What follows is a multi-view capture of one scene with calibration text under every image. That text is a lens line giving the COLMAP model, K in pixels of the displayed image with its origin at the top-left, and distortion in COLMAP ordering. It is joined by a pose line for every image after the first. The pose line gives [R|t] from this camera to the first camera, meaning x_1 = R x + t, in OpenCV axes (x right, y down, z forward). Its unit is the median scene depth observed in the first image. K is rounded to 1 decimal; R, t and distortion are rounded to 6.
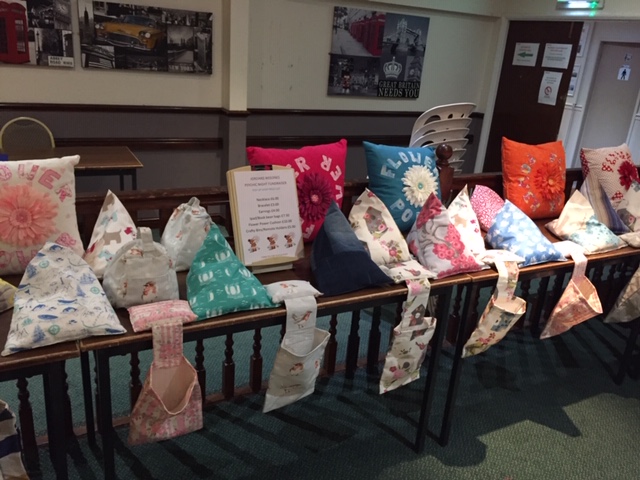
lens RADIAL K [[548.2, 0, 320.0], [0, 548.2, 240.0], [0, 0, 1]] dist [0.091745, -0.110719]
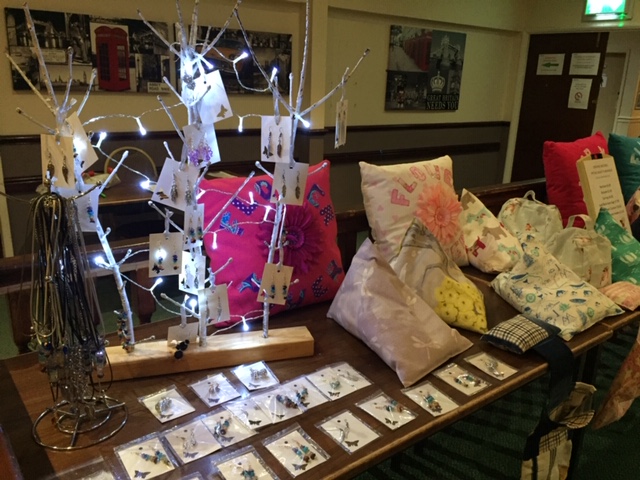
lens RADIAL K [[548.2, 0, 320.0], [0, 548.2, 240.0], [0, 0, 1]] dist [0.091745, -0.110719]
pose [[0.985649, -0.085983, 0.145269, -0.287271], [0.092672, 0.994896, -0.039917, 0.006781], [-0.141096, 0.052806, 0.988587, 0.017161]]
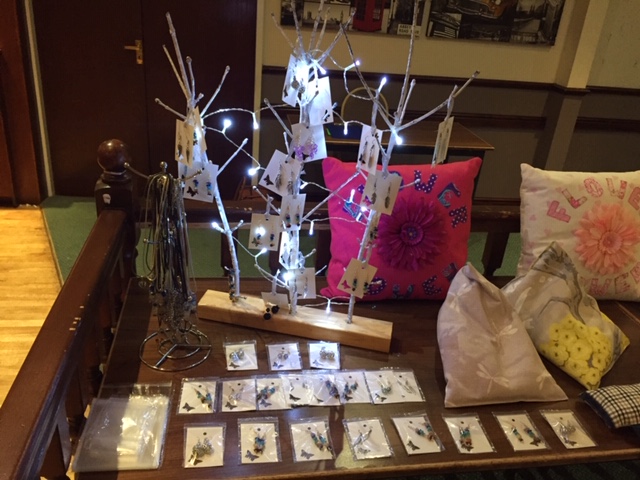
lens RADIAL K [[548.2, 0, 320.0], [0, 548.2, 240.0], [0, 0, 1]] dist [0.091745, -0.110719]
pose [[0.946044, 0.145456, -0.289556, -0.227148], [-0.124911, 0.988229, 0.088316, -0.020313], [0.298994, -0.047382, 0.953078, 0.013127]]
